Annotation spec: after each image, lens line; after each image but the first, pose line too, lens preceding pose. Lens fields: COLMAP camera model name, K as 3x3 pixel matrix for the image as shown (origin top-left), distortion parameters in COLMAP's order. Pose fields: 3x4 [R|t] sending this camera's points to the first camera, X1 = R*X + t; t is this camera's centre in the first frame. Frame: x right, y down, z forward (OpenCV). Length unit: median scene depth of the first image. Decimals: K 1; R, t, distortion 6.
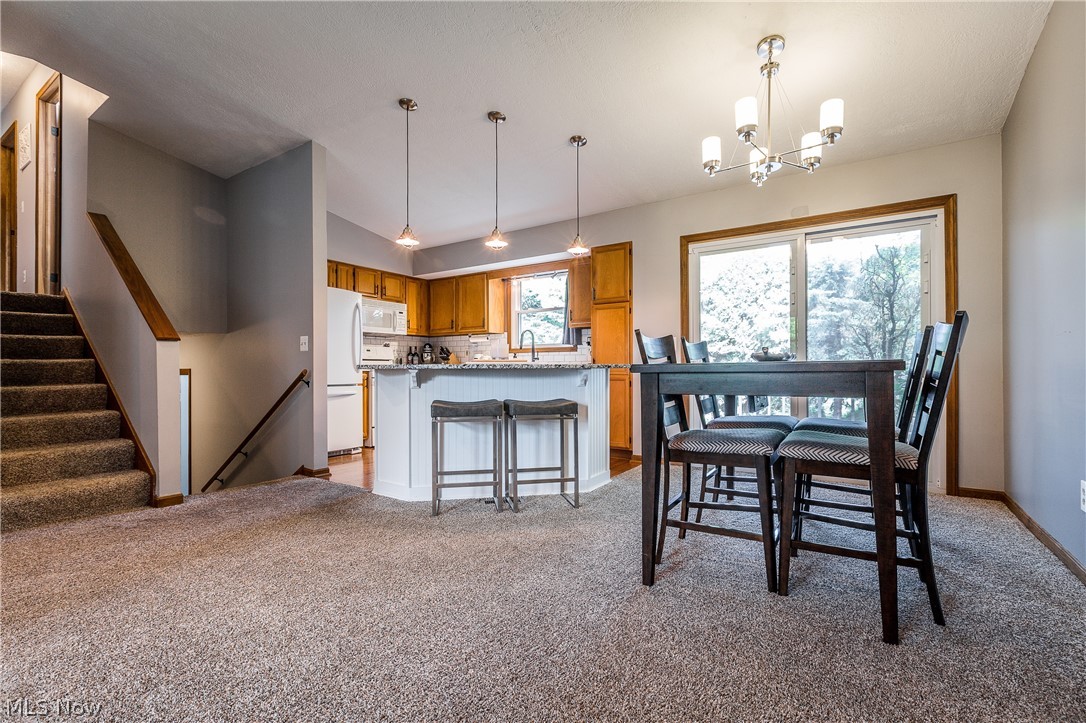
lens RADIAL K [[484.8, 0, 545.6], [0, 484.8, 366.0], [0, 0, 1]] dist [-0.000235, -0.000255]
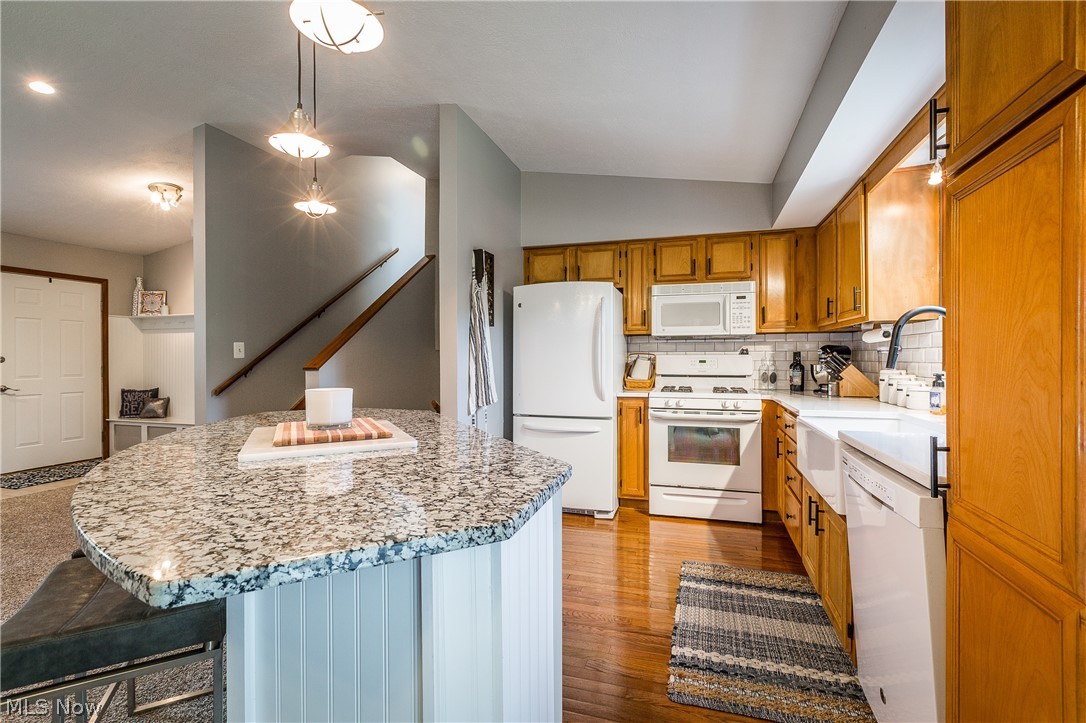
lens RADIAL K [[484.8, 0, 559.0], [0, 484.8, 359.4], [0, 0, 1]] dist [-0.002243, -0.000007]
pose [[0.280686, 0.006223, -0.959779, 0.215163], [0.007642, 0.999933, 0.008718, -0.044248], [0.959769, -0.009782, 0.280620, 0.659042]]
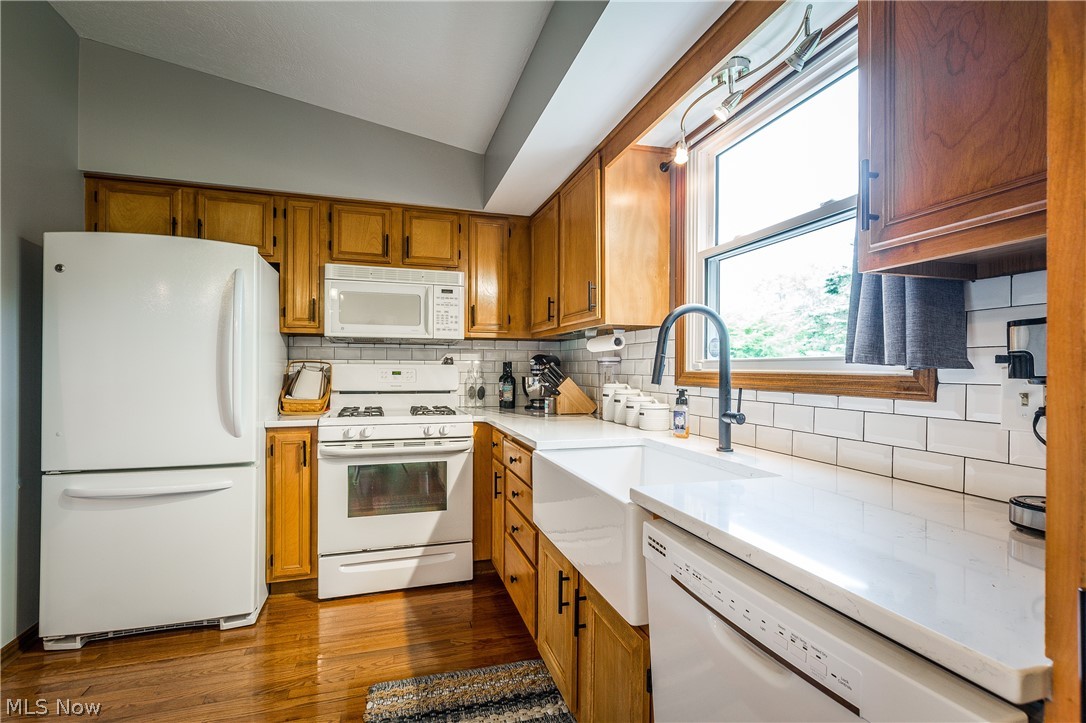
lens RADIAL K [[484.2, 0, 538.2], [0, 484.2, 369.0], [0, 0, 1]] dist [-0.000656, 0.000010]
pose [[0.764841, 0.007908, -0.644171, 0.067191], [-0.003186, 0.999959, 0.008494, -0.043039], [0.644211, -0.004444, 0.764835, 0.745334]]
